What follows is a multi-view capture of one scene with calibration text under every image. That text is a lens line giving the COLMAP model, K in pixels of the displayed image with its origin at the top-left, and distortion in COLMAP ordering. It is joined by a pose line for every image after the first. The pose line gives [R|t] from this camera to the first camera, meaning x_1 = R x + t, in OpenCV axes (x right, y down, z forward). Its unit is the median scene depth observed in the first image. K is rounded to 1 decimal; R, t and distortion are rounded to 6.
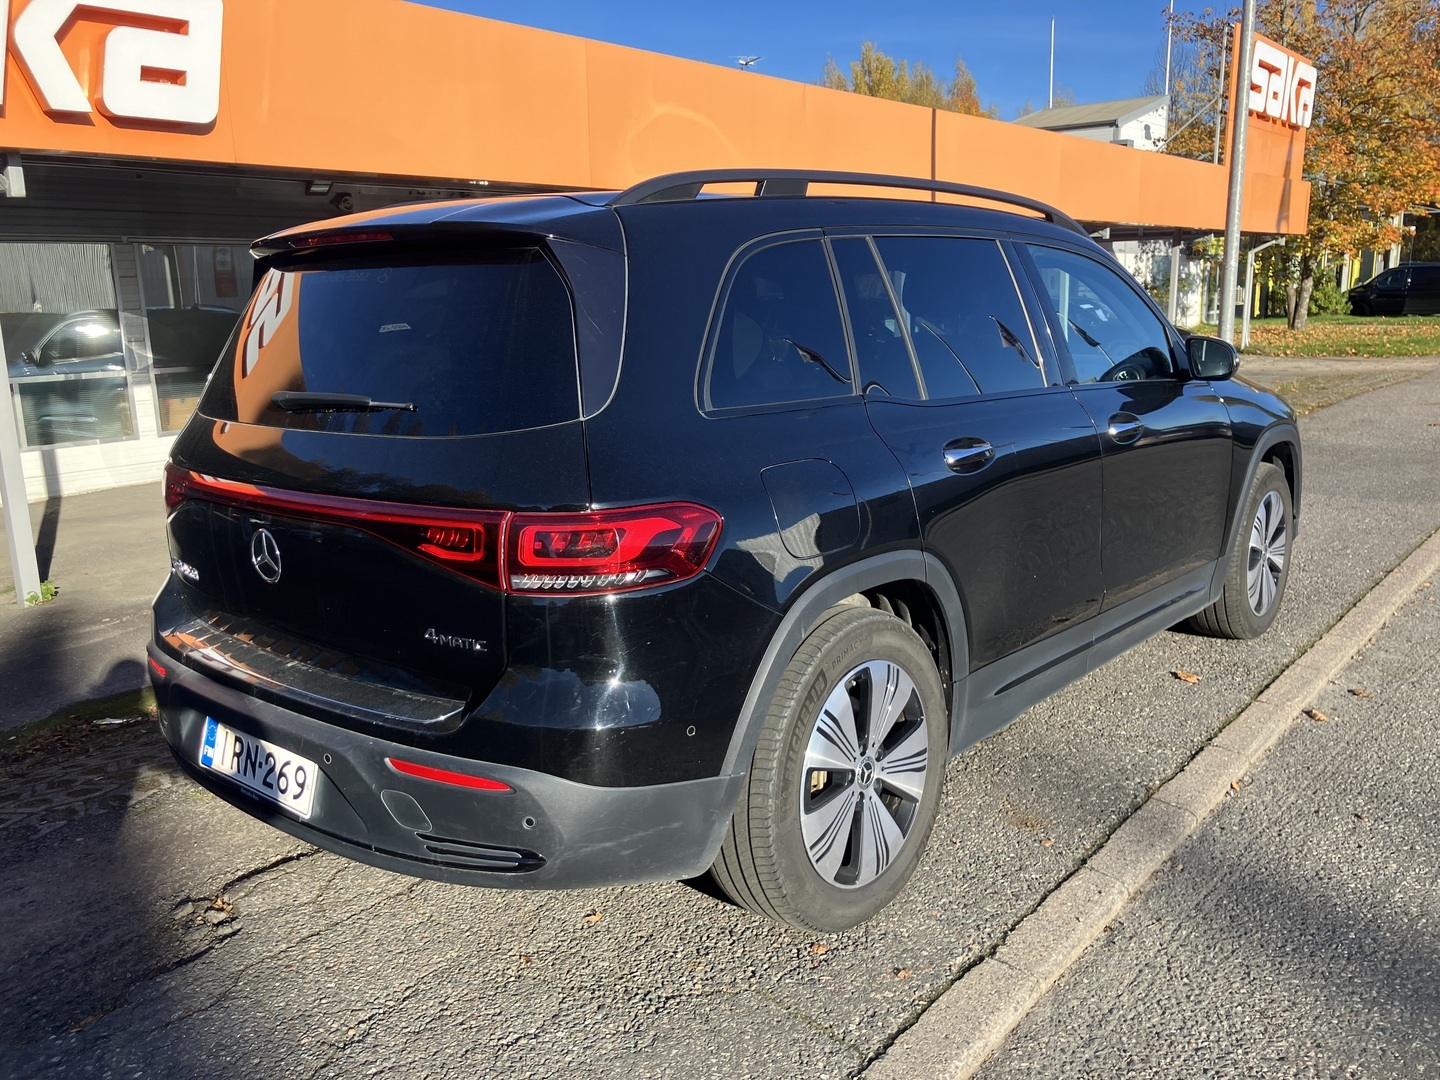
lens RADIAL K [[1212.0, 0, 714.4], [0, 1212.0, 545.7], [0, 0, 1]] dist [0.025713, -0.027479]
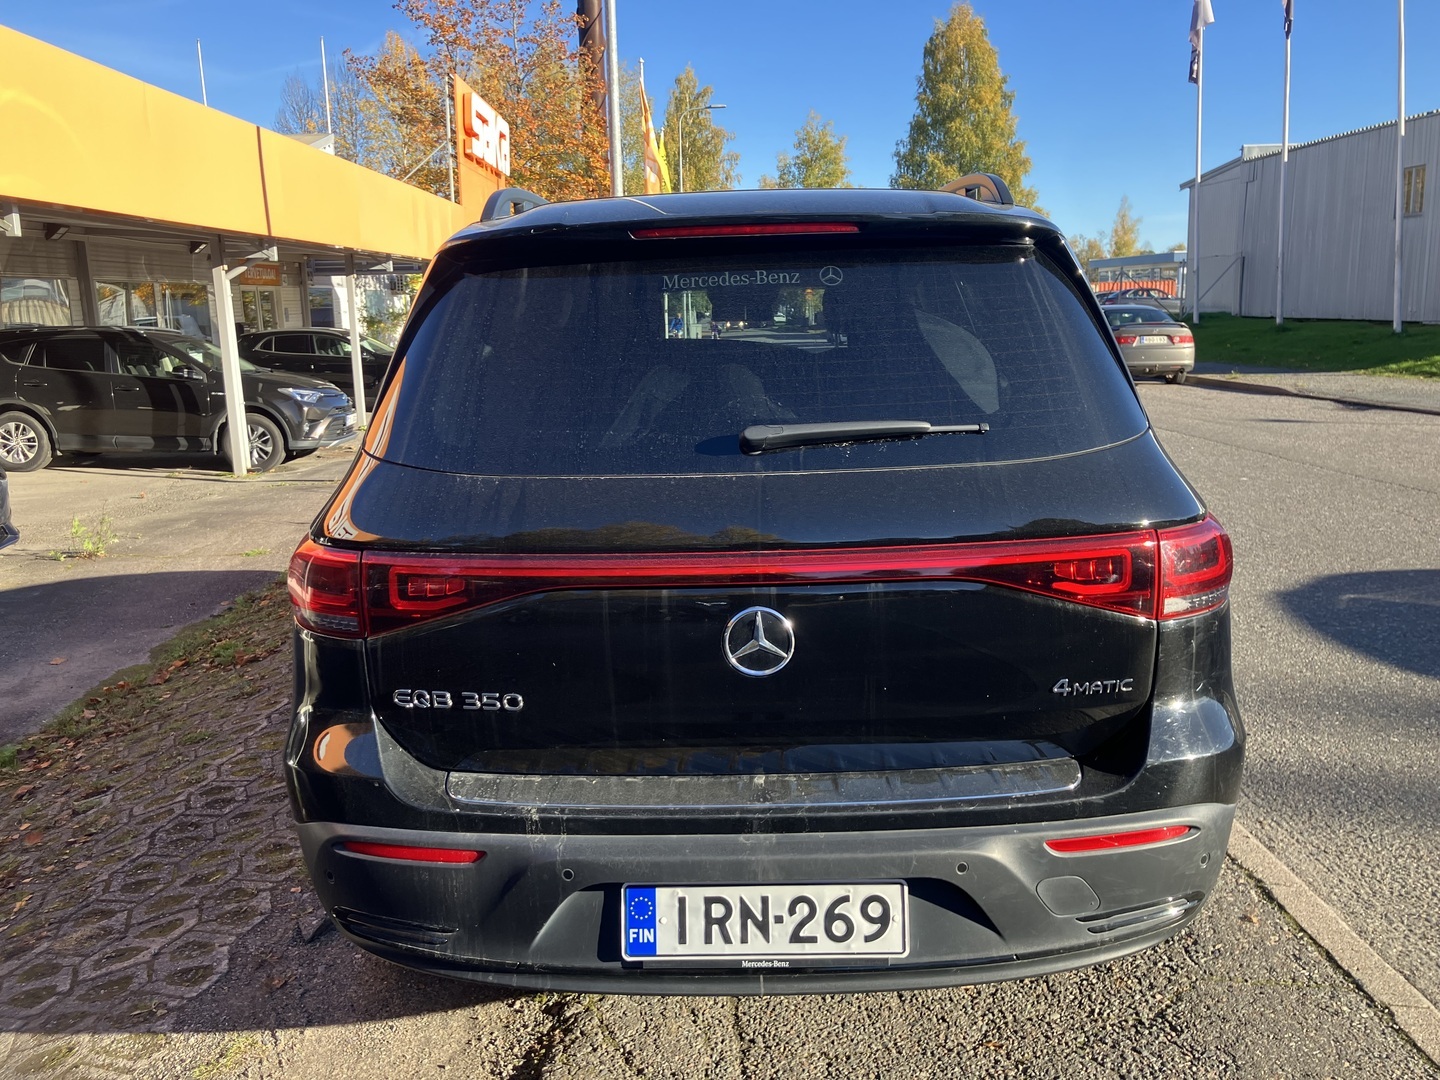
lens RADIAL K [[1212.0, 0, 727.0], [0, 1212.0, 538.8], [0, 0, 1]] dist [0.025713, -0.027479]
pose [[0.763643, -0.120367, 0.634320, -0.904602], [0.141872, 0.989739, 0.017015, -0.075524], [-0.629859, 0.076999, 0.772883, 0.448097]]
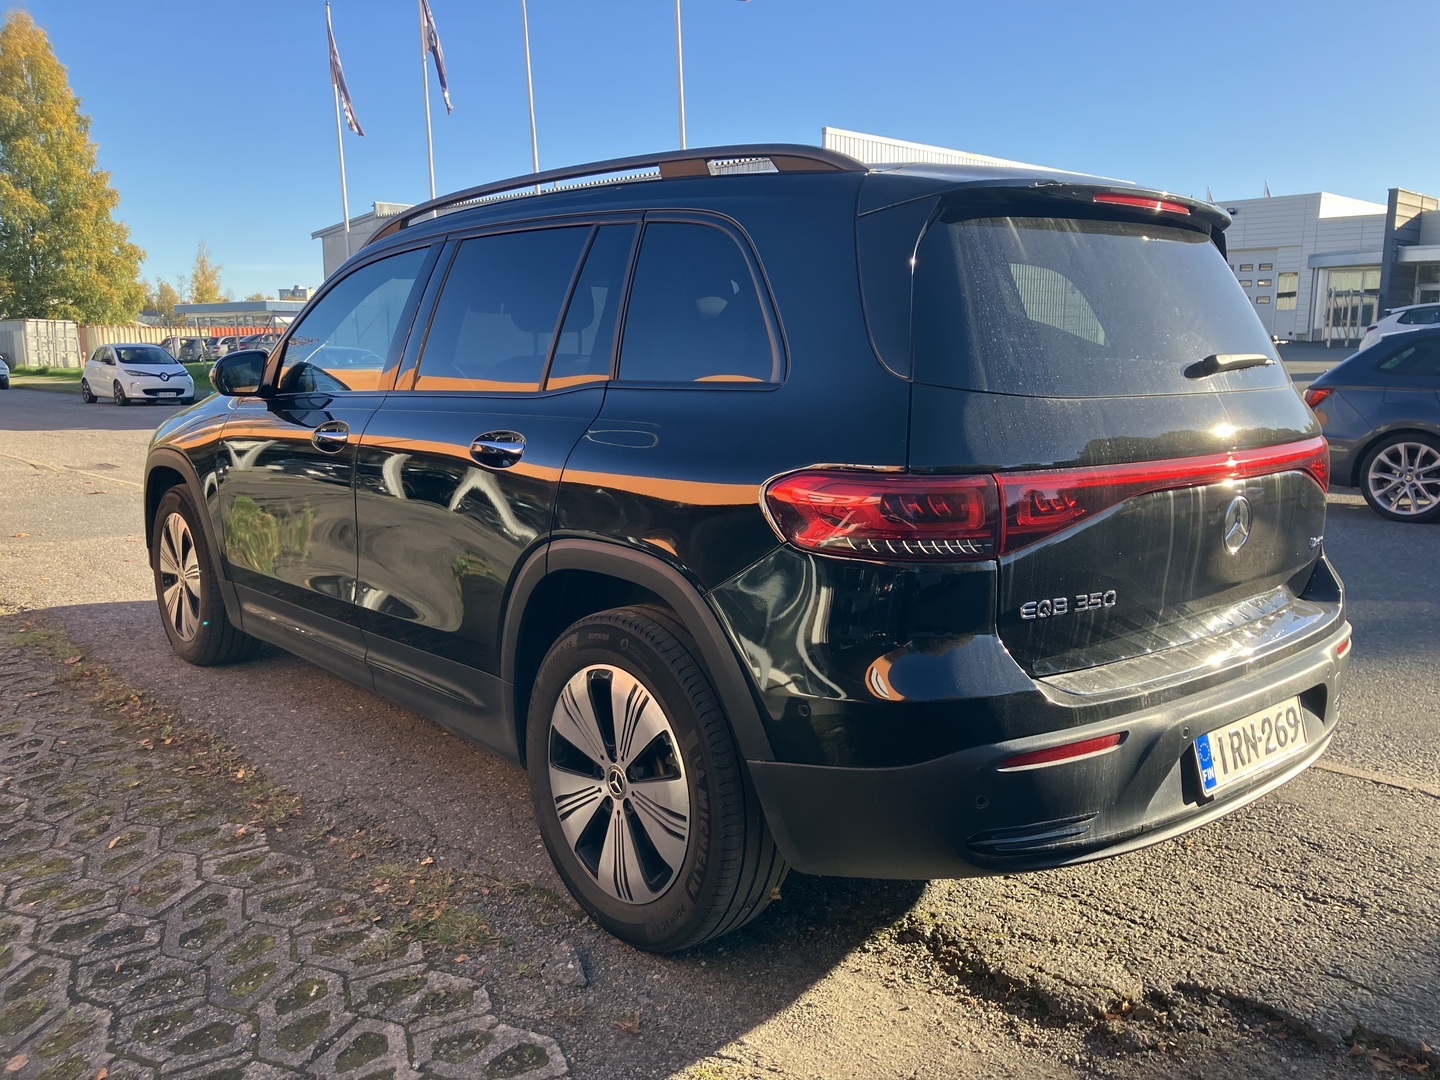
lens RADIAL K [[1212.0, 0, 733.5], [0, 1212.0, 540.4], [0, 0, 1]] dist [0.025713, -0.027479]
pose [[0.123210, -0.135145, 0.983135, -1.443831], [0.199209, 0.973886, 0.108909, -0.172856], [-0.972181, 0.182431, 0.146914, 1.313398]]
